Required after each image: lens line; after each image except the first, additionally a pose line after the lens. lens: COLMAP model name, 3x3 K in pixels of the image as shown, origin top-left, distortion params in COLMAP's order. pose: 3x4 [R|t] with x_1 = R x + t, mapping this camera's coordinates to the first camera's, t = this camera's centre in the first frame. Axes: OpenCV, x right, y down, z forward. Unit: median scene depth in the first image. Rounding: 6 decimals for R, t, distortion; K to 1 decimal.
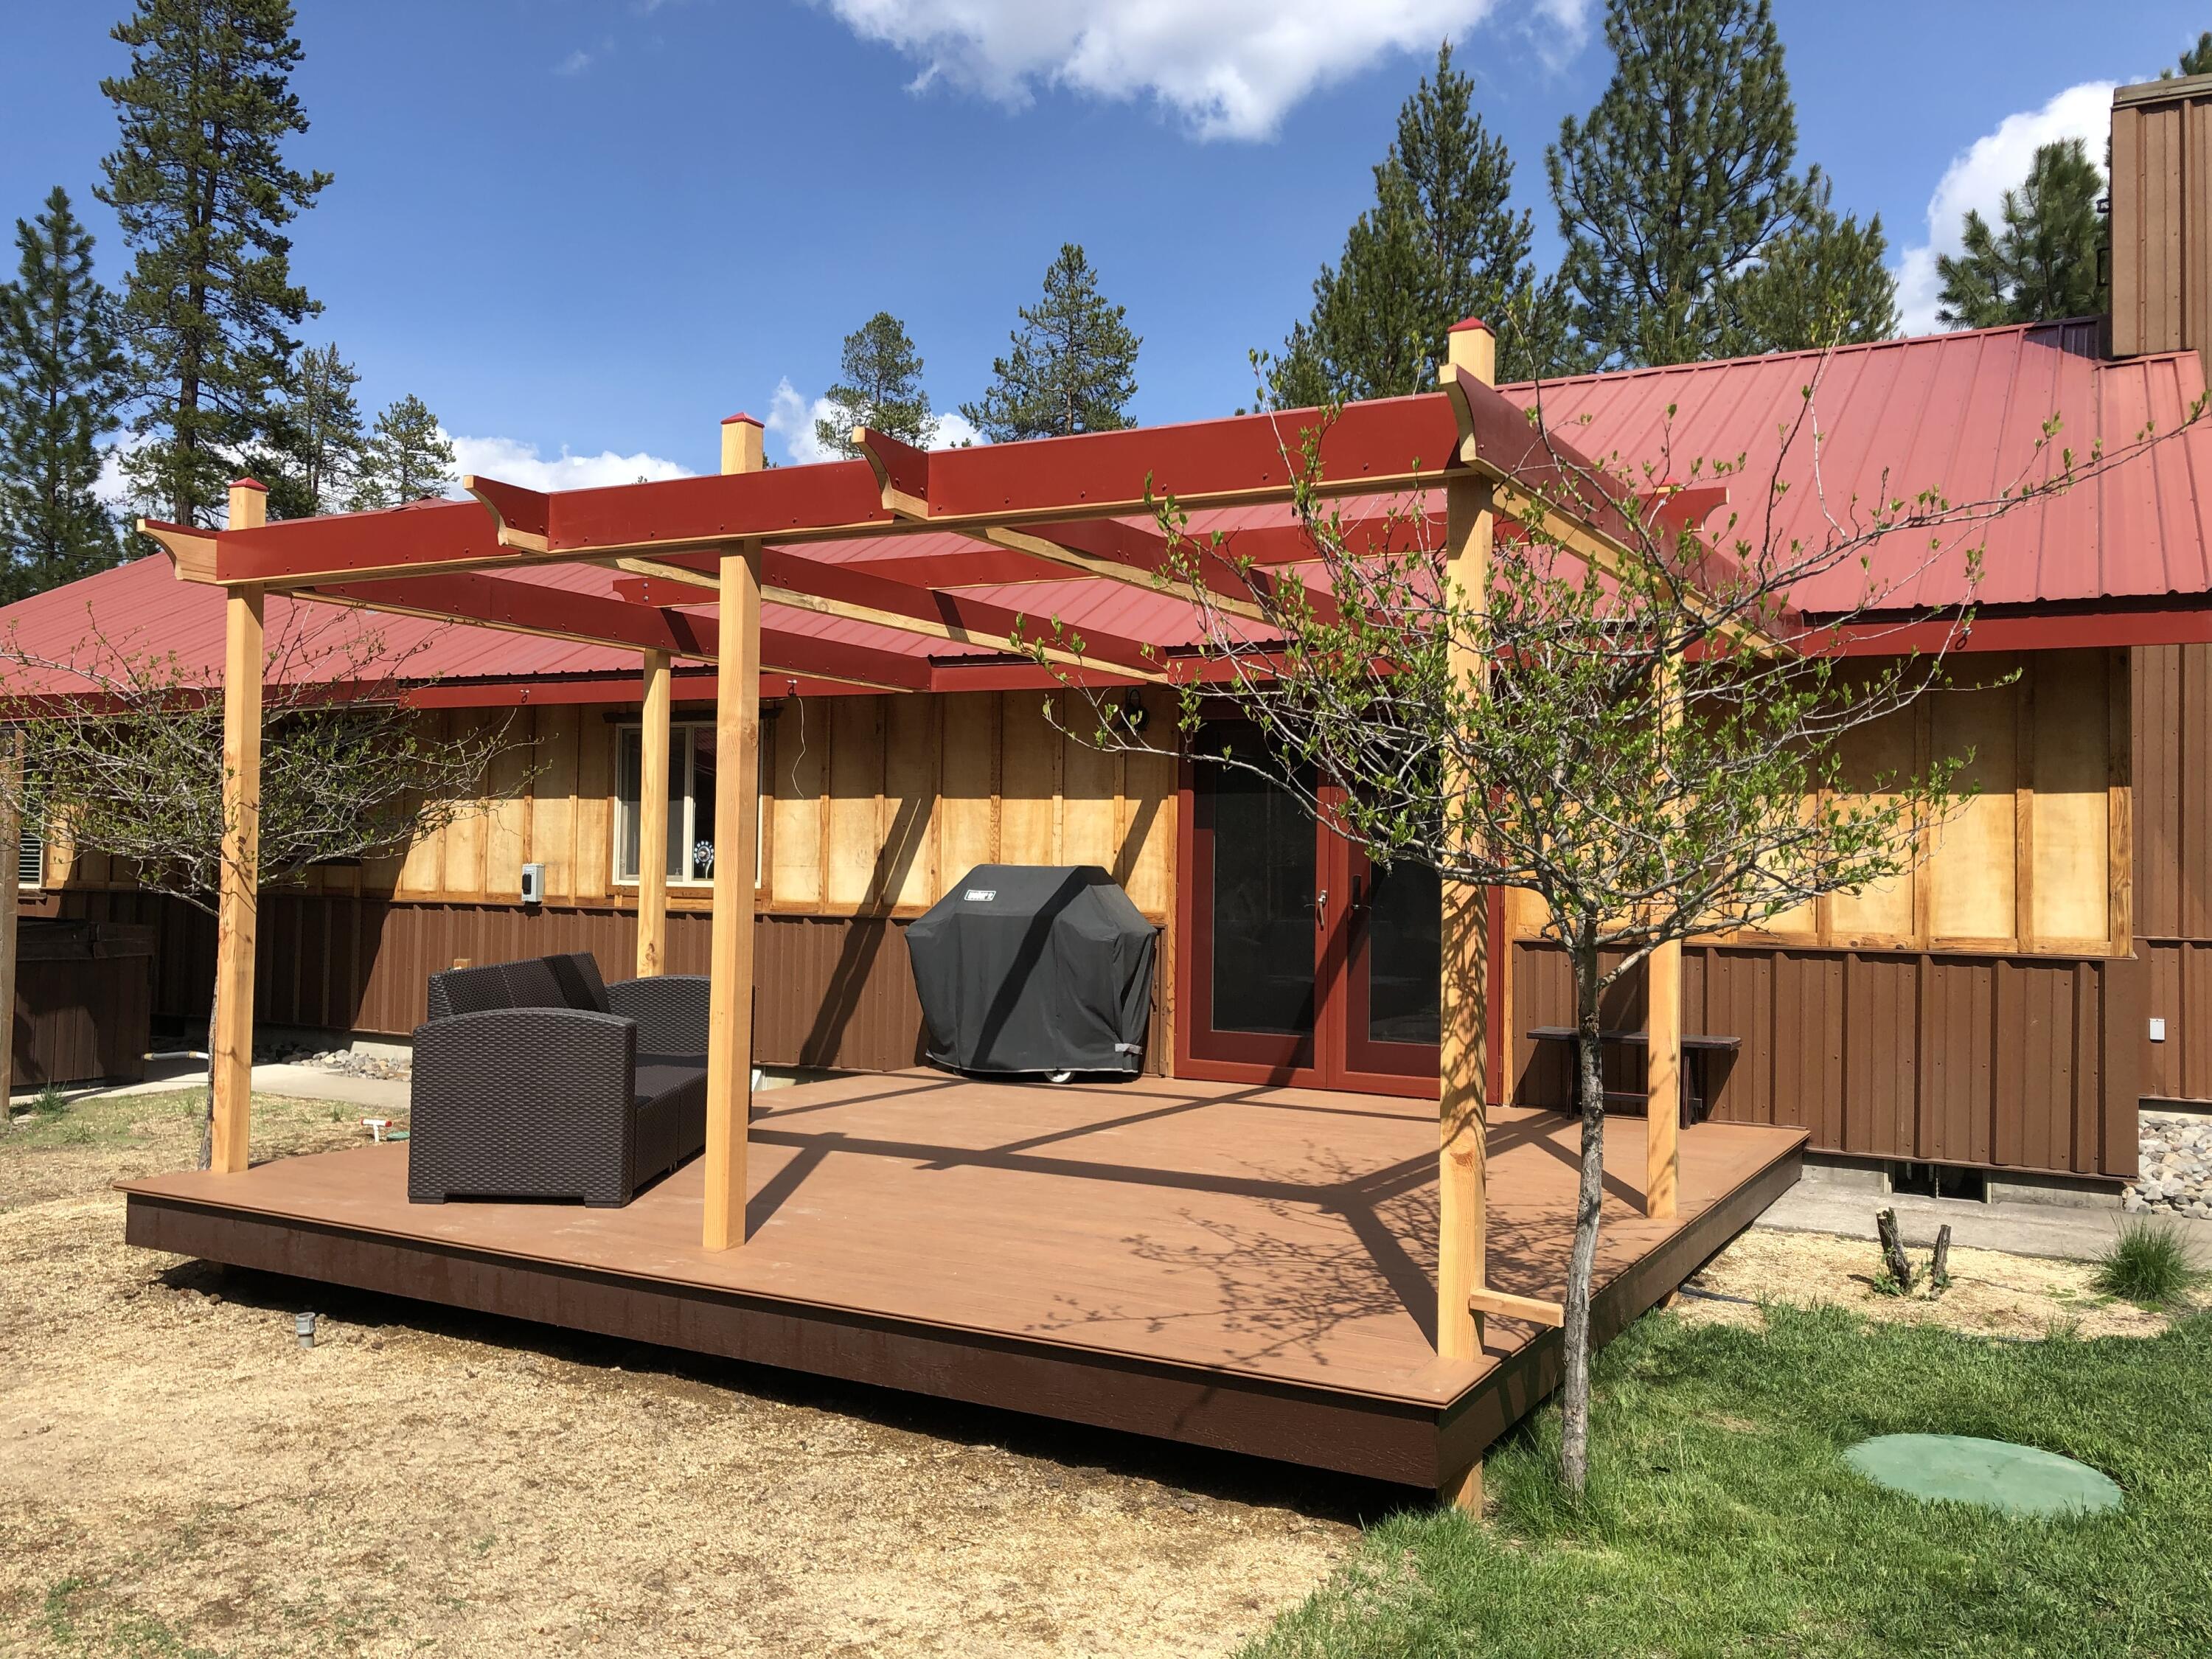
lens RADIAL K [[1787.3, 0, 1117.5], [0, 1787.3, 813.5], [0, 0, 1]] dist [0.005475, -0.001202]
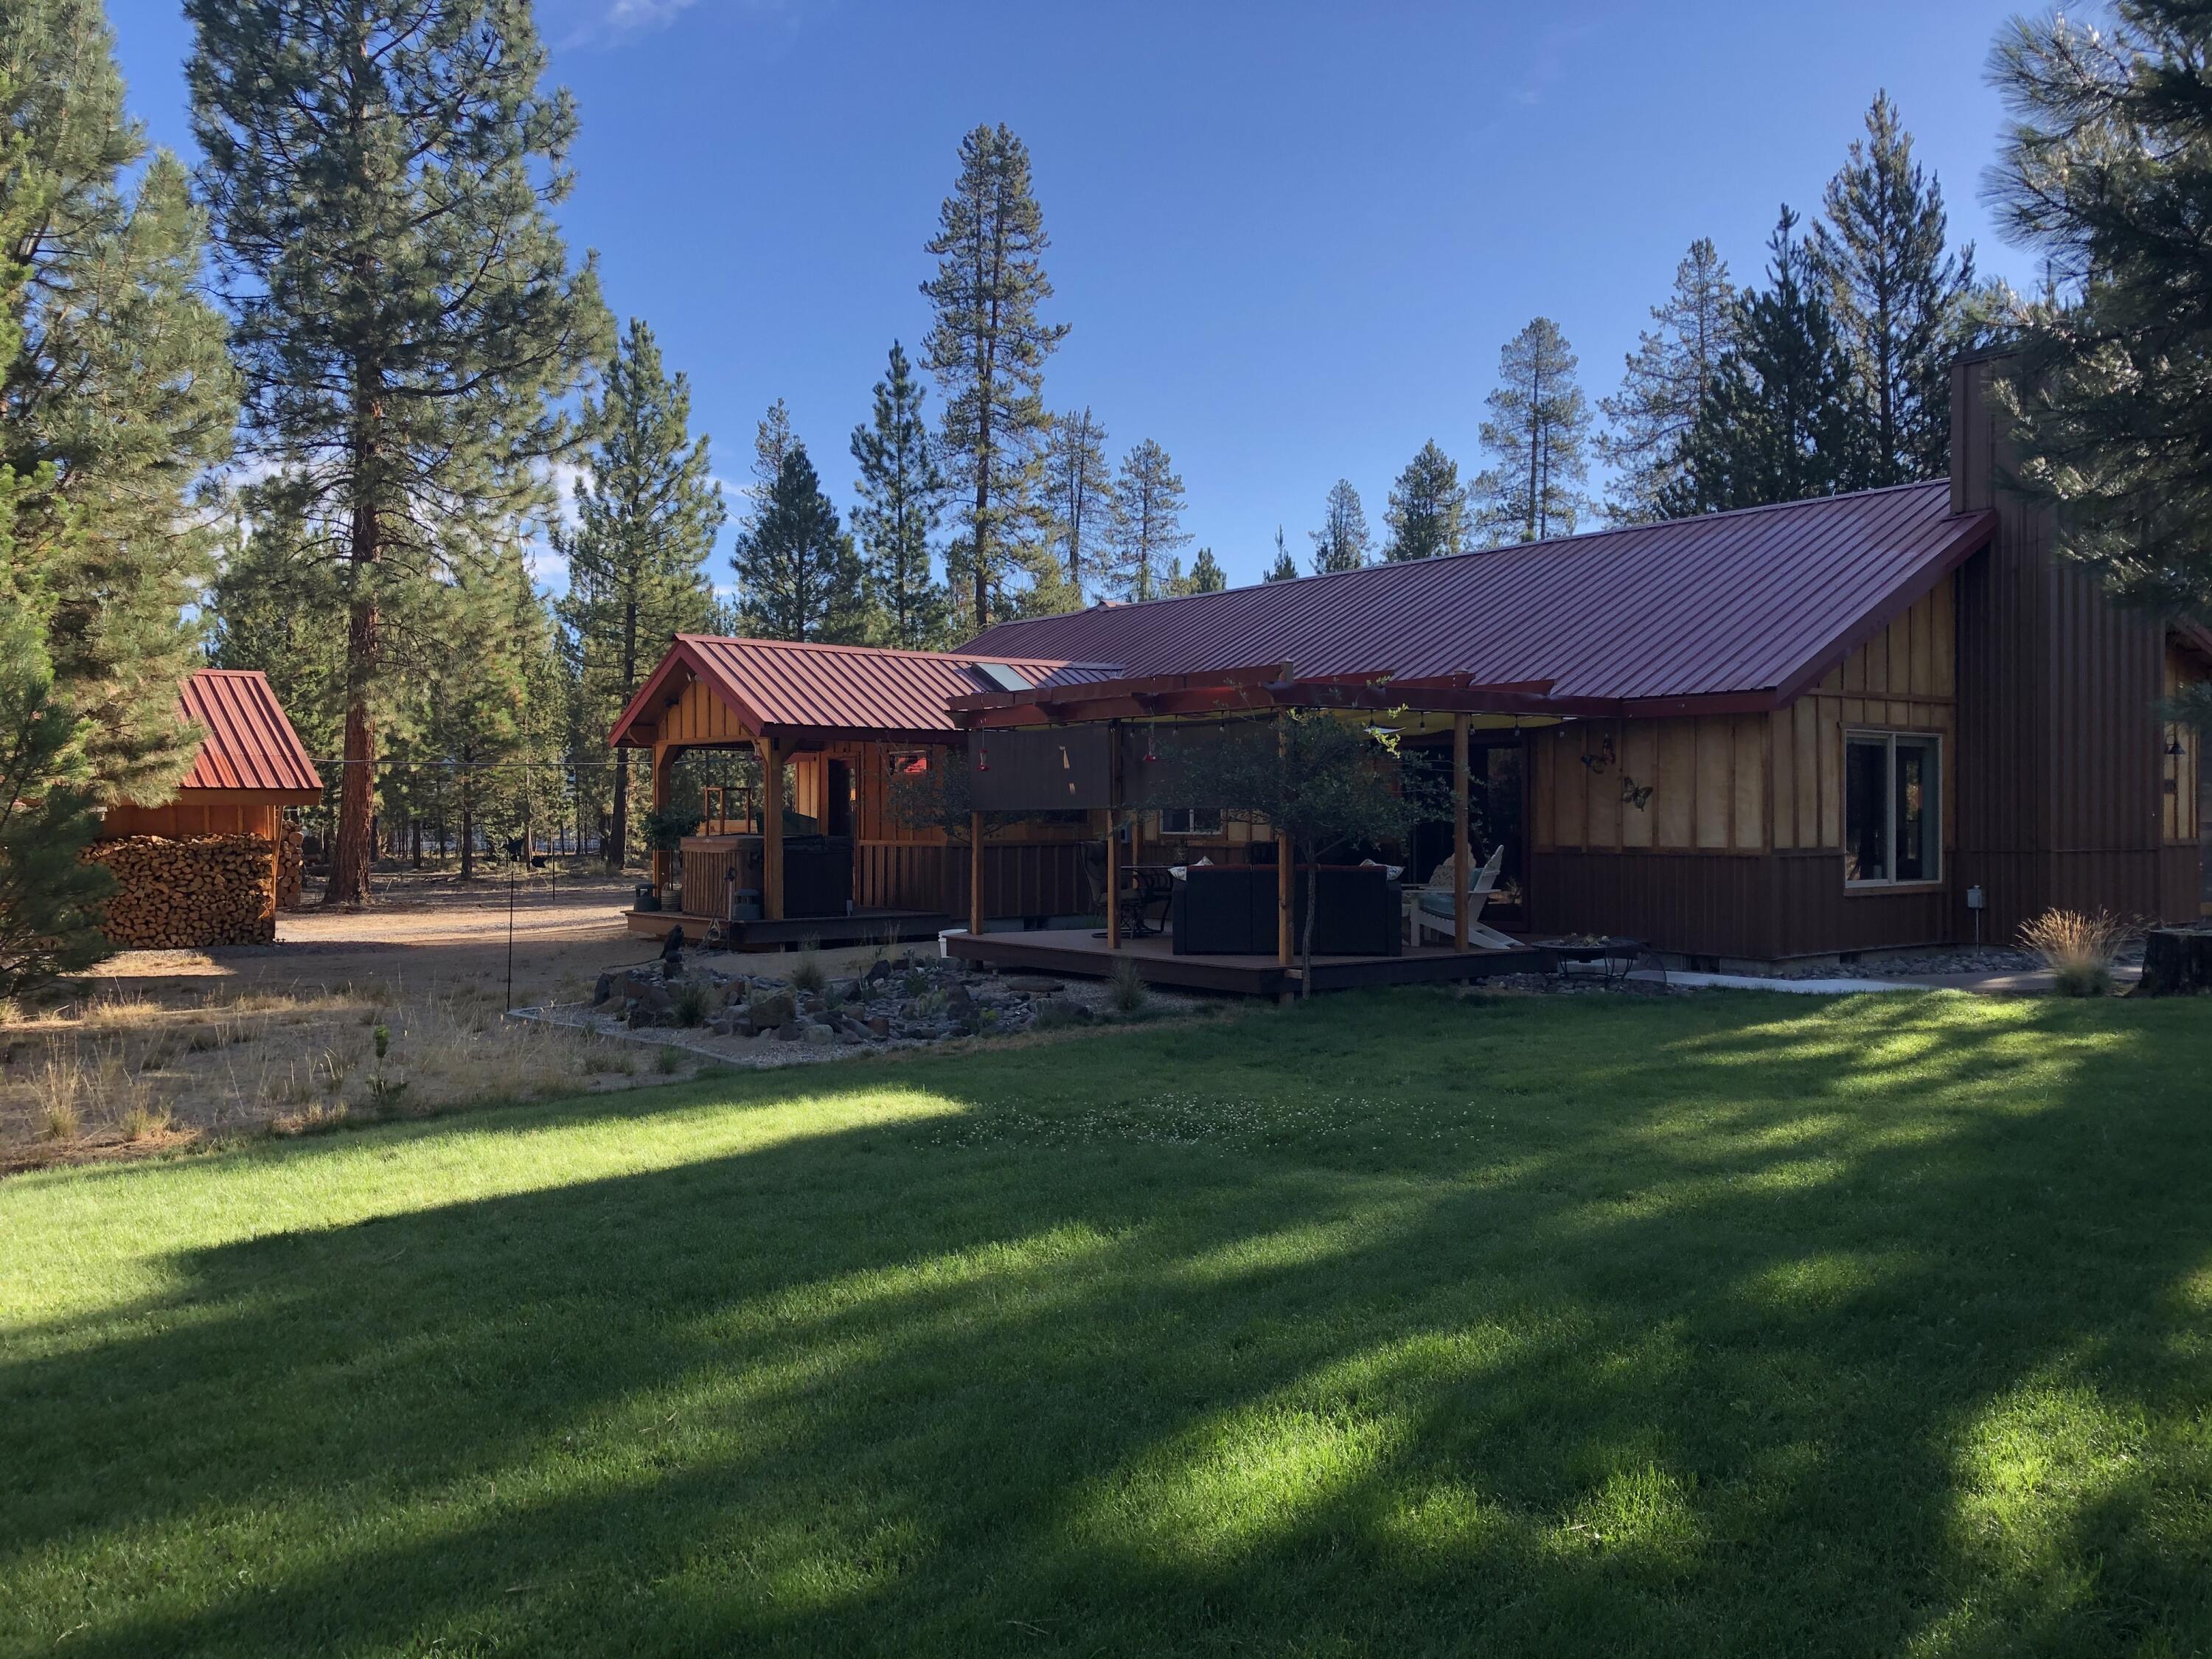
lens RADIAL K [[1787.3, 0, 1104.8], [0, 1787.3, 830.3], [0, 0, 1]] dist [0.005475, -0.001202]
pose [[0.911638, -0.023658, -0.410314, 0.138045], [0.037833, 0.998934, 0.026460, -0.006679], [0.409250, -0.039645, 0.911561, -0.250732]]
